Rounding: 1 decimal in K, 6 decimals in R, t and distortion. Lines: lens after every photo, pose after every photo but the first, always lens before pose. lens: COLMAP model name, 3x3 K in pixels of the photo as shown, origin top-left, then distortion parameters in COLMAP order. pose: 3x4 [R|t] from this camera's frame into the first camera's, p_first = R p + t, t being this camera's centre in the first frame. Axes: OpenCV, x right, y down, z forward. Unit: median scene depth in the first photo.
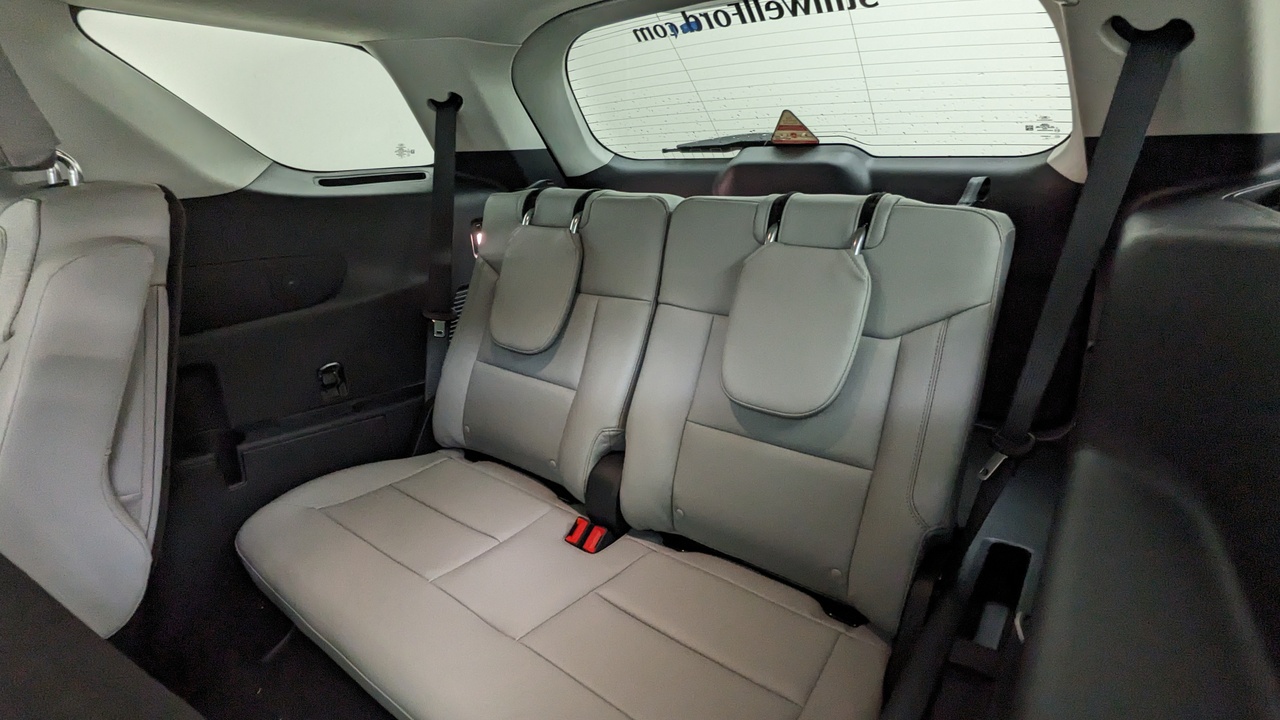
lens RADIAL K [[619.7, 0, 630.0], [0, 619.7, 363.2], [0, 0, 1]] dist [0.007634, -0.003639]
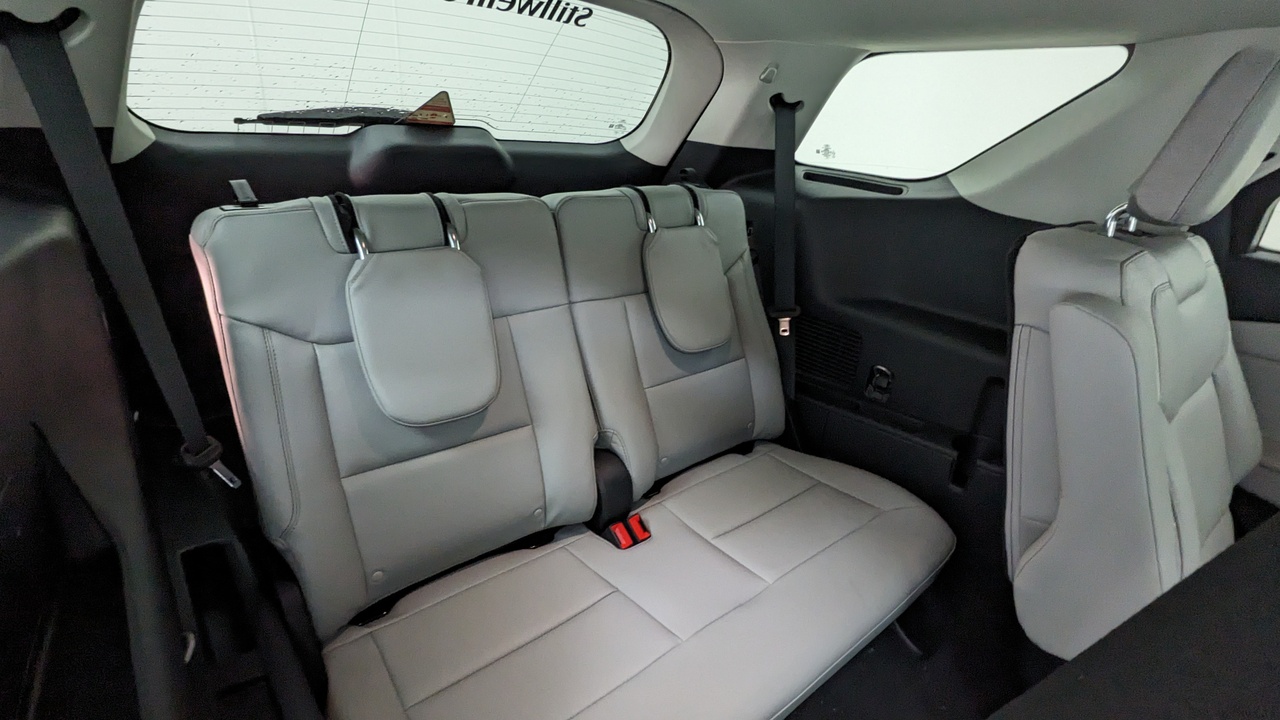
lens RADIAL K [[619.7, 0, 638.8], [0, 619.7, 357.6], [0, 0, 1]] dist [0.007634, -0.003639]
pose [[0.202942, -0.338145, 0.918952, -0.725123], [0.245633, 0.926053, 0.286513, -0.224789], [-0.947881, 0.167579, 0.270995, 0.514594]]
